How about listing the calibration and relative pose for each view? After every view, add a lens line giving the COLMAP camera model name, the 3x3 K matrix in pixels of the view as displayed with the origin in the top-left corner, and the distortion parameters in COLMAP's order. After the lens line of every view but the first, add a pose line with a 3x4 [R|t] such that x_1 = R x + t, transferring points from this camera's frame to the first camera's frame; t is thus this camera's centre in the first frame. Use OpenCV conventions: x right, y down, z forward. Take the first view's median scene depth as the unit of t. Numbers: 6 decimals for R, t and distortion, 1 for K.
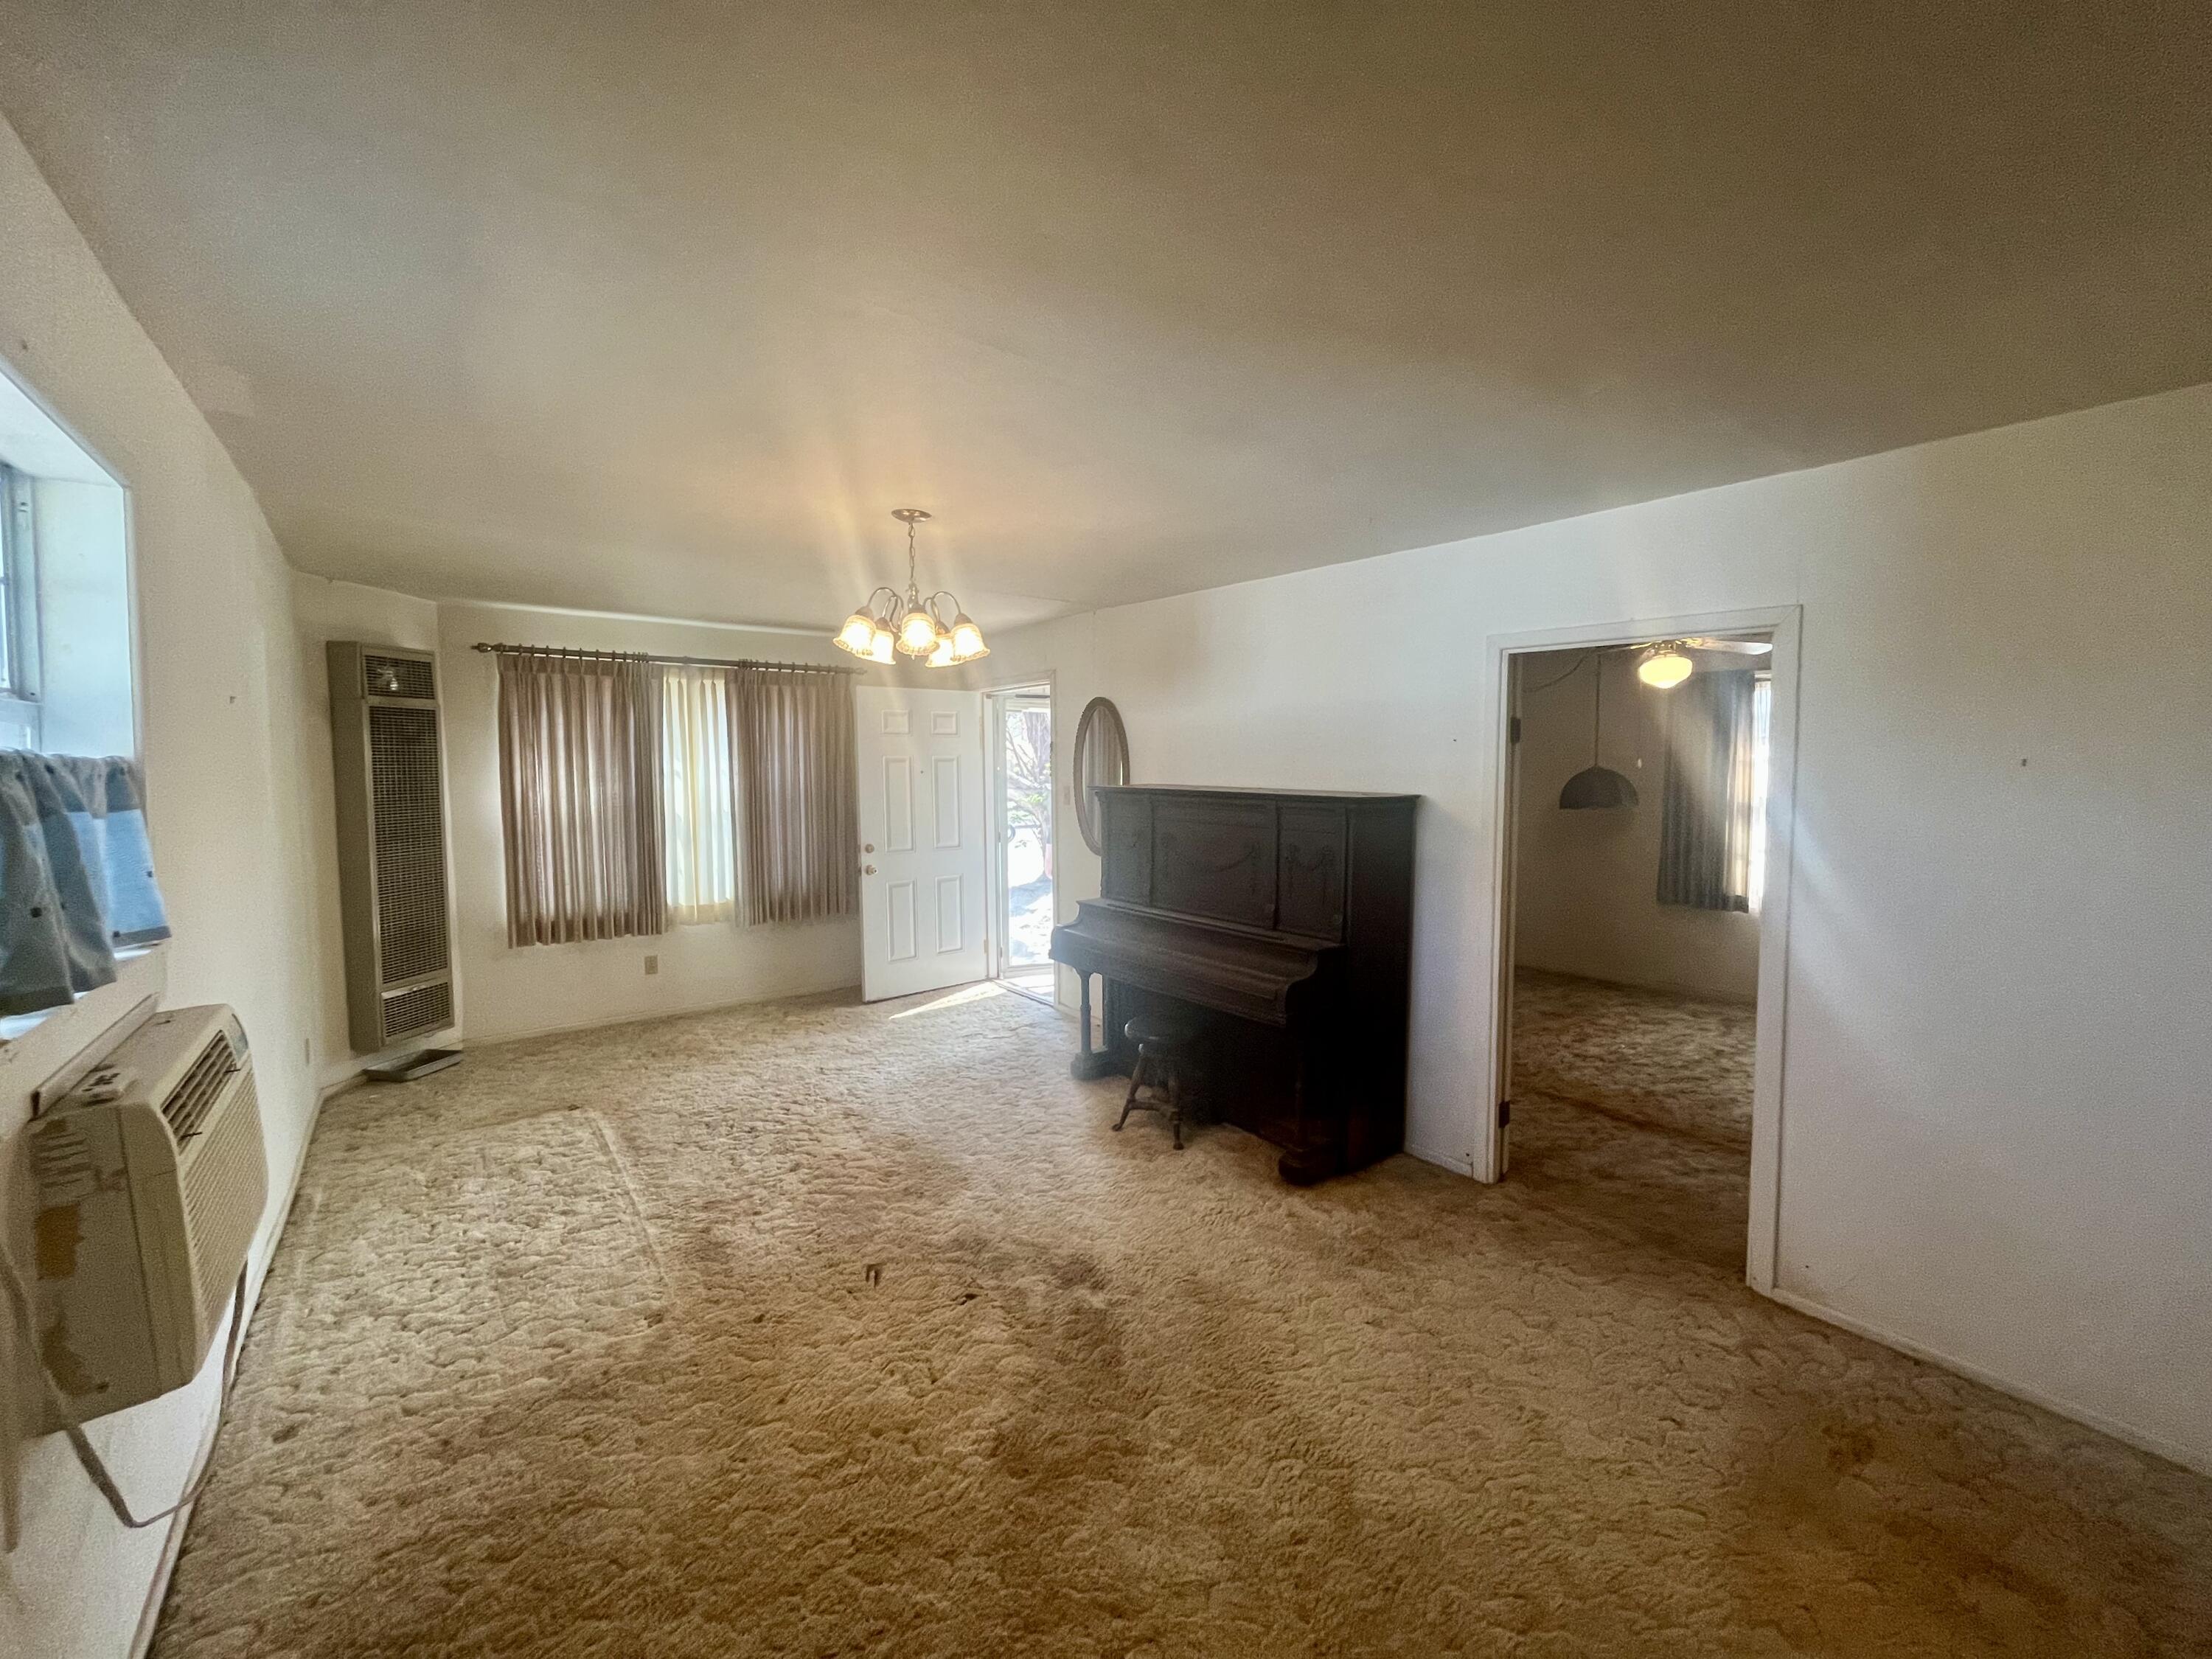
lens RADIAL K [[895.3, 0, 1108.5], [0, 895.3, 823.0], [0, 0, 1]] dist [-0.008447, 0.000213]
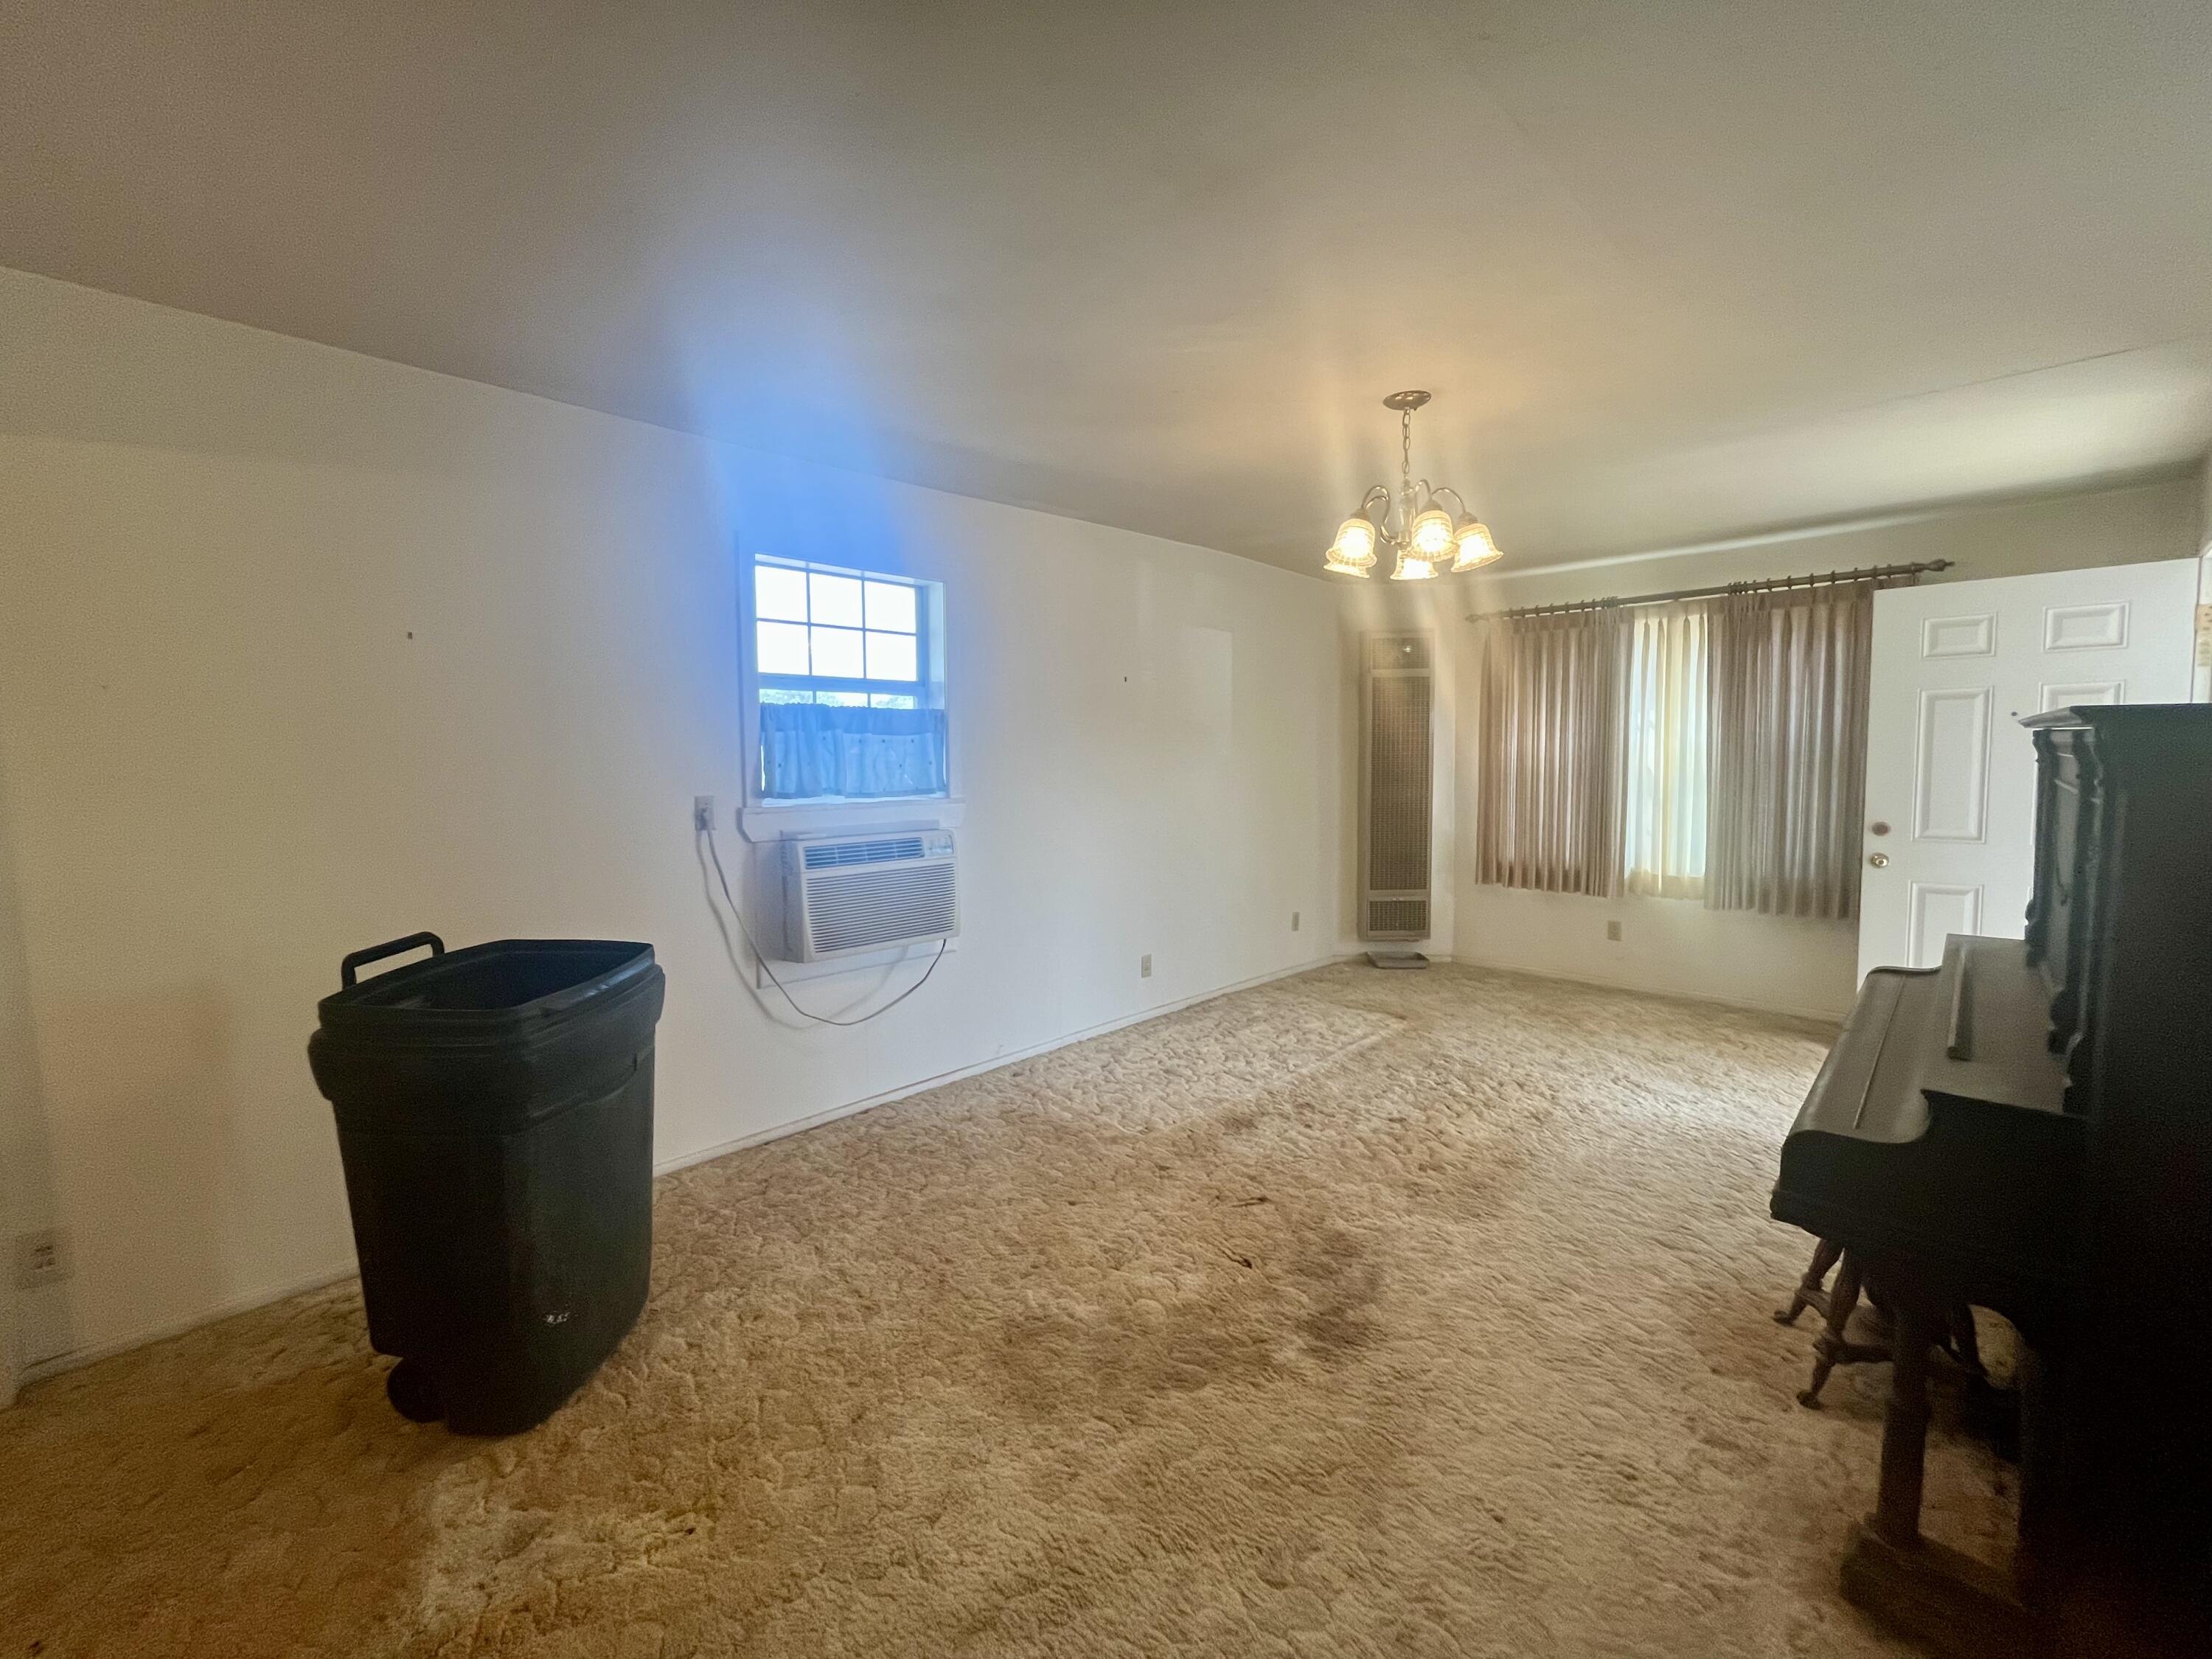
lens RADIAL K [[895.3, 0, 1108.5], [0, 895.3, 823.0], [0, 0, 1]] dist [-0.008447, 0.000213]
pose [[0.134939, 0.077129, -0.987847, 0.459342], [-0.053448, 0.996081, 0.070470, 0.010968], [0.989411, 0.043290, 0.138533, 0.460273]]
